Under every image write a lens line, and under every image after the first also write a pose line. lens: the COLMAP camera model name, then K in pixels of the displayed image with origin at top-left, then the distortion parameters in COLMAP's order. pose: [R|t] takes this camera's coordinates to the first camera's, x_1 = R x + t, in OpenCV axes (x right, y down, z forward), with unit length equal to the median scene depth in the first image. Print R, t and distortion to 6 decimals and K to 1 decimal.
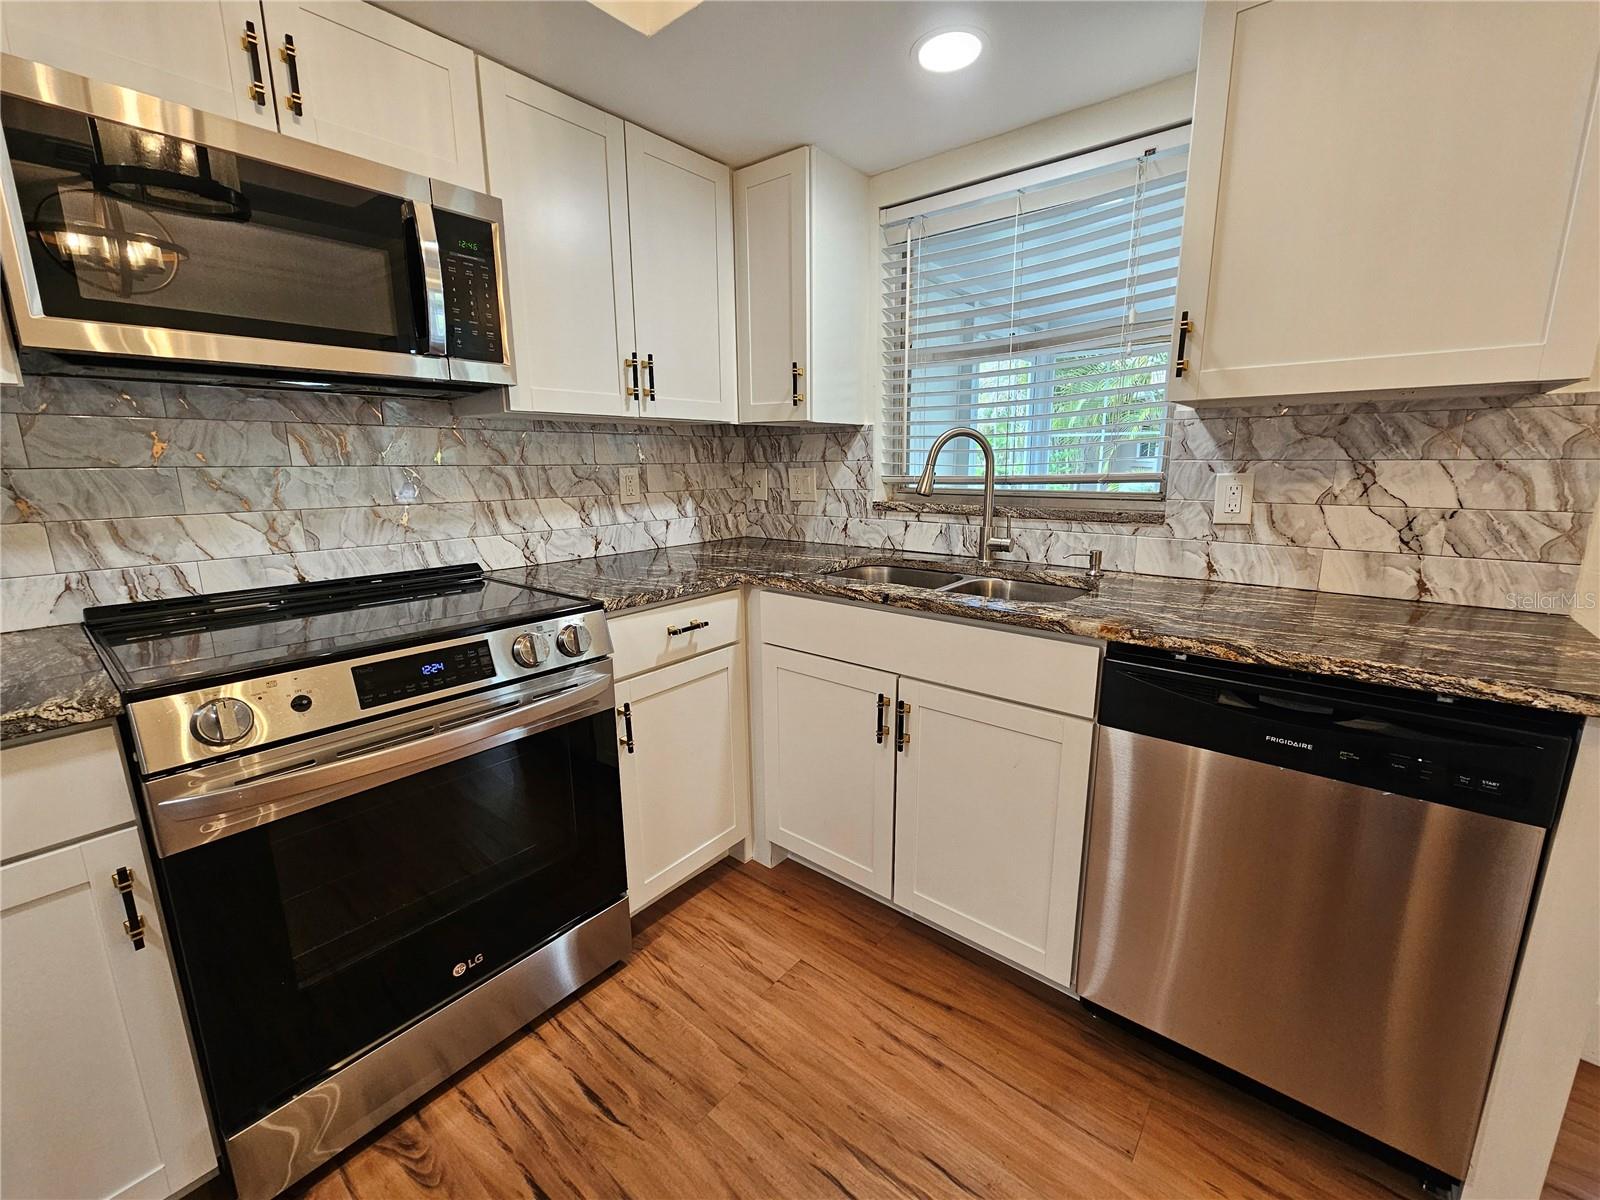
lens RADIAL K [[654.8, 0, 810.3], [0, 654.8, 597.1], [0, 0, 1]] dist [-0.000629, 0.000571]
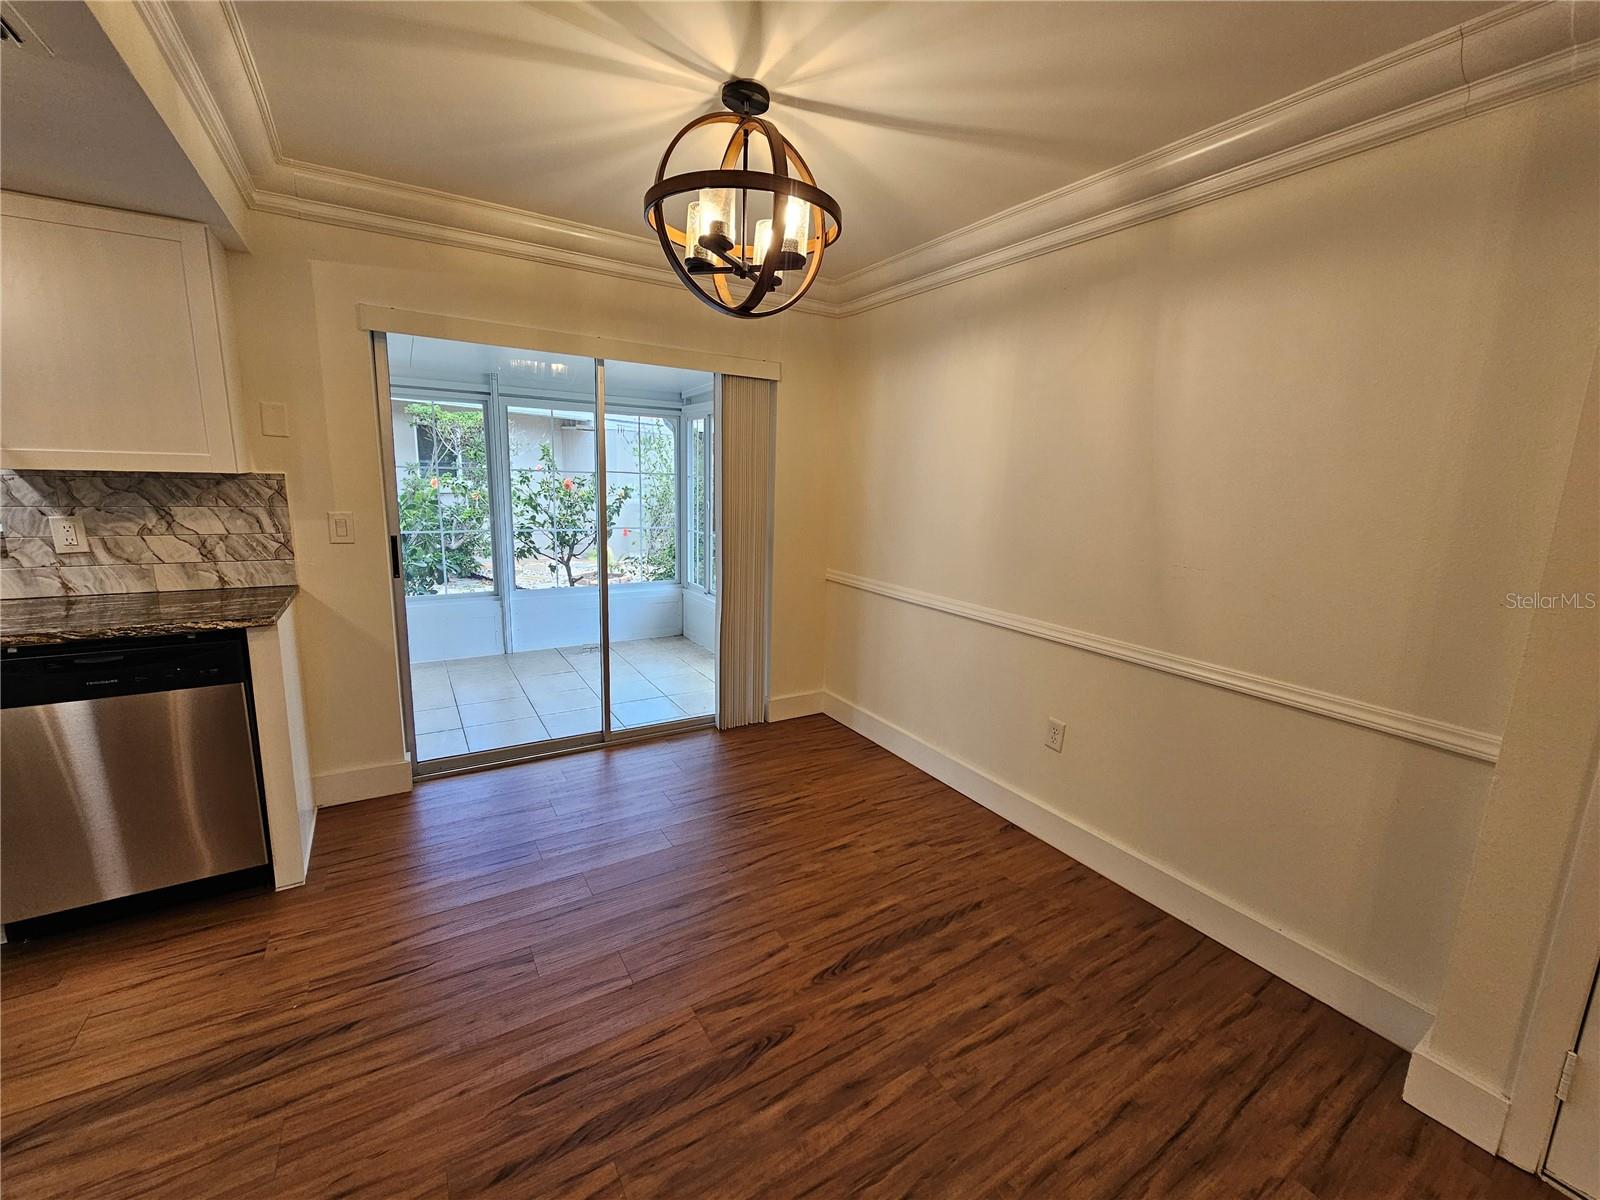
lens RADIAL K [[654.8, 0, 810.4], [0, 654.8, 591.9], [0, 0, 1]] dist [-0.000629, 0.000571]
pose [[0.312630, -0.150517, 0.937874, -0.178816], [0.165834, 0.980850, 0.102135, 0.087781], [-0.935287, 0.123601, 0.331604, -0.926972]]
